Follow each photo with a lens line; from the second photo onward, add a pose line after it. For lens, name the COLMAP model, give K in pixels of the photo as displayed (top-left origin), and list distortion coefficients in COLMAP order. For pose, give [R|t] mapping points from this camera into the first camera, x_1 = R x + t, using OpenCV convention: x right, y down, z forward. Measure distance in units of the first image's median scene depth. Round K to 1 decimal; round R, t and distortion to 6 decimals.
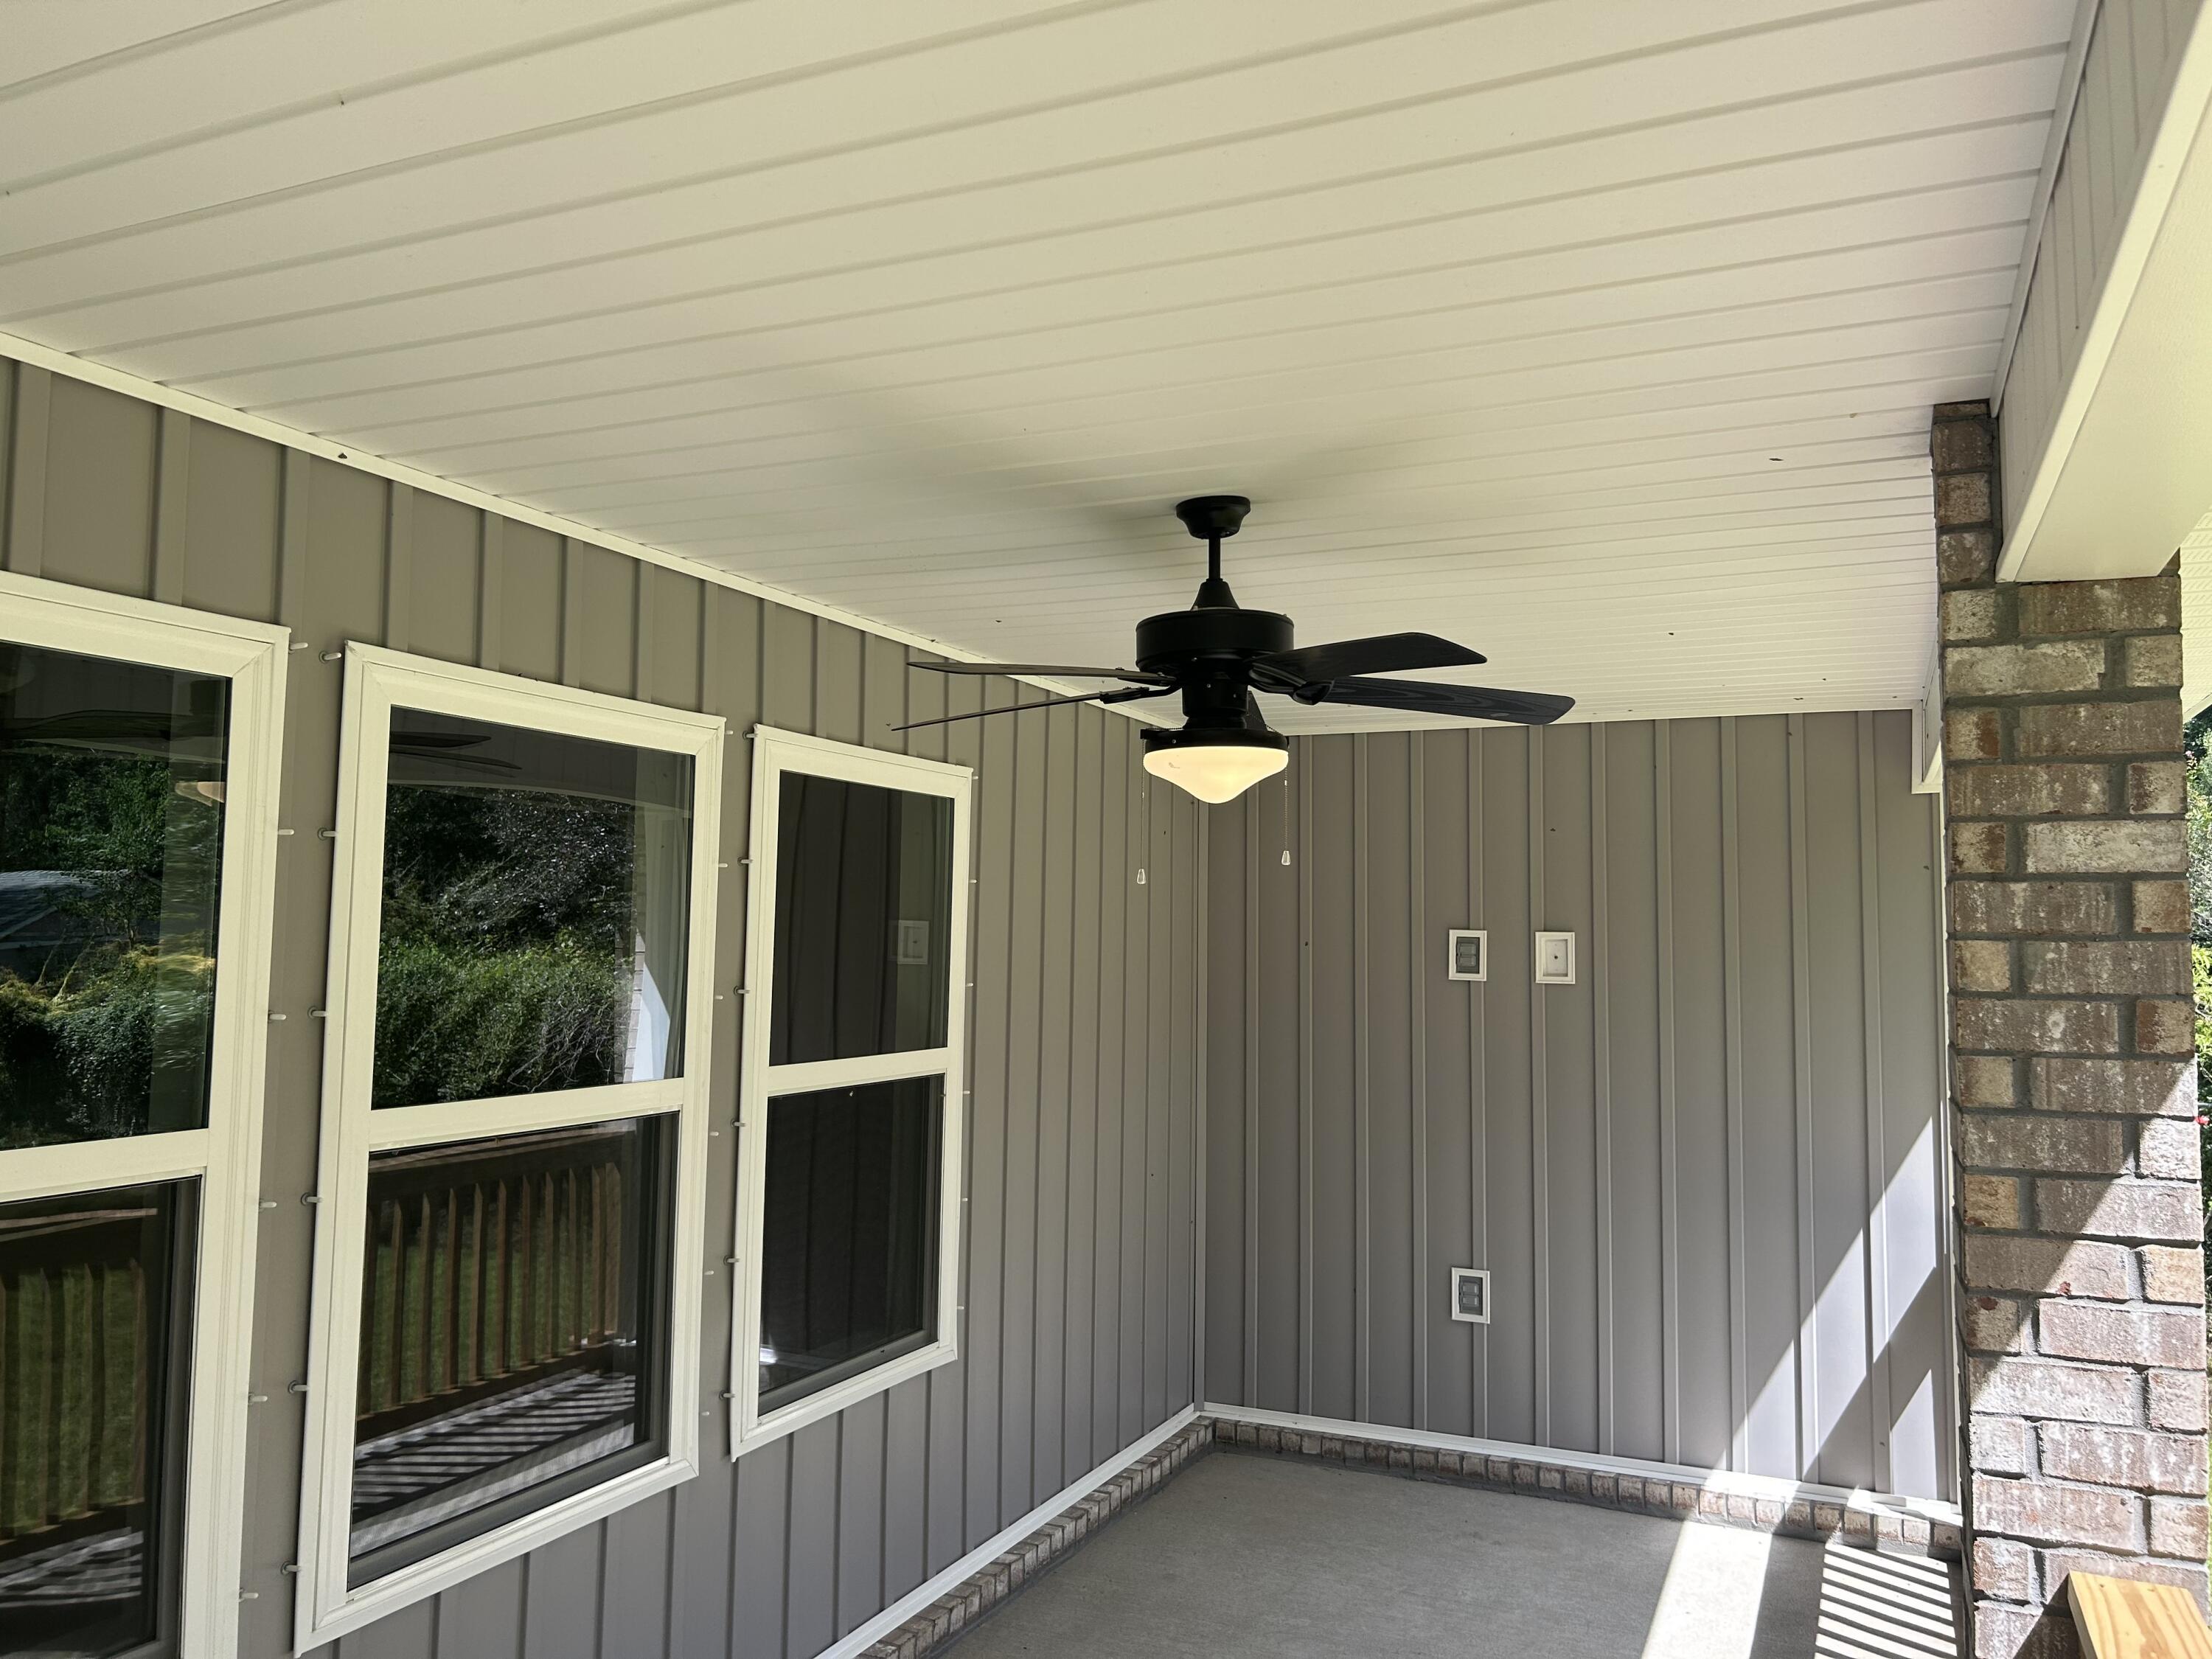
lens RADIAL K [[1678.1, 0, 1098.5], [0, 1678.1, 829.9], [0, 0, 1]] dist [0.049518, -0.051187]
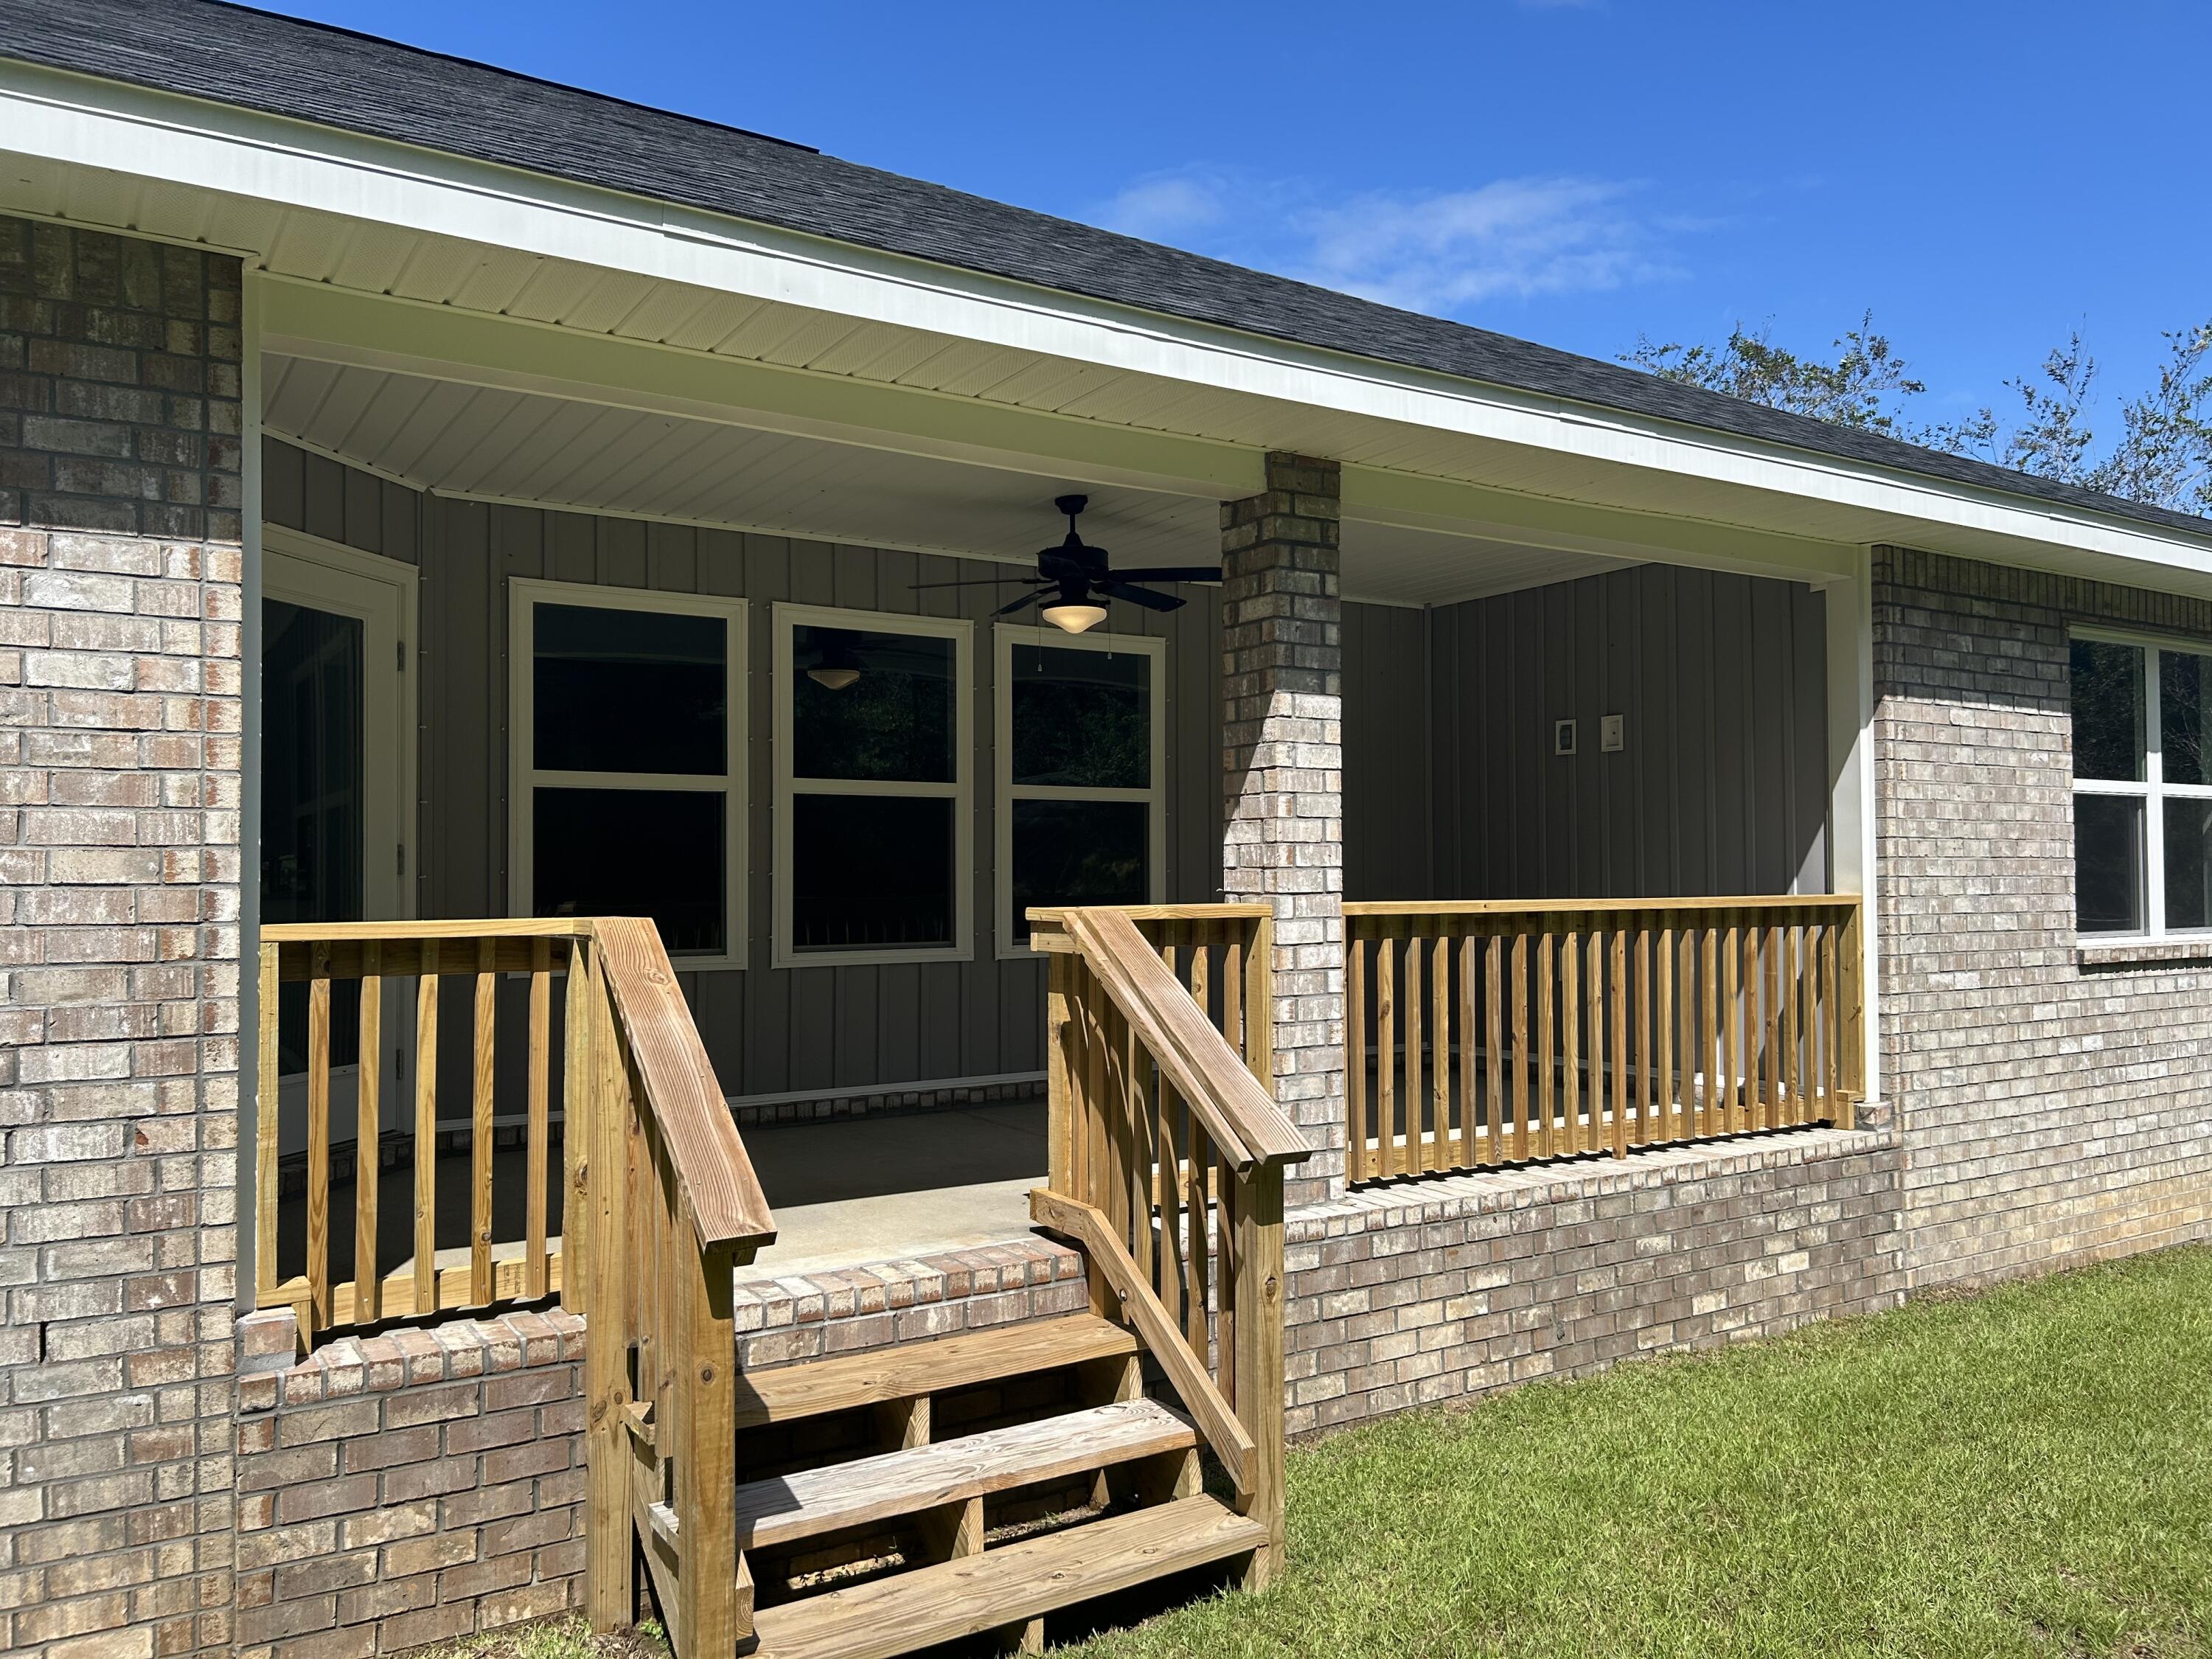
lens RADIAL K [[1678.1, 0, 1115.6], [0, 1678.1, 833.9], [0, 0, 1]] dist [0.049518, -0.051187]
pose [[0.832919, -0.031619, -0.552491, 1.345391], [0.050503, 0.998543, 0.018989, 0.212570], [0.551086, -0.043719, 0.833302, -0.862841]]
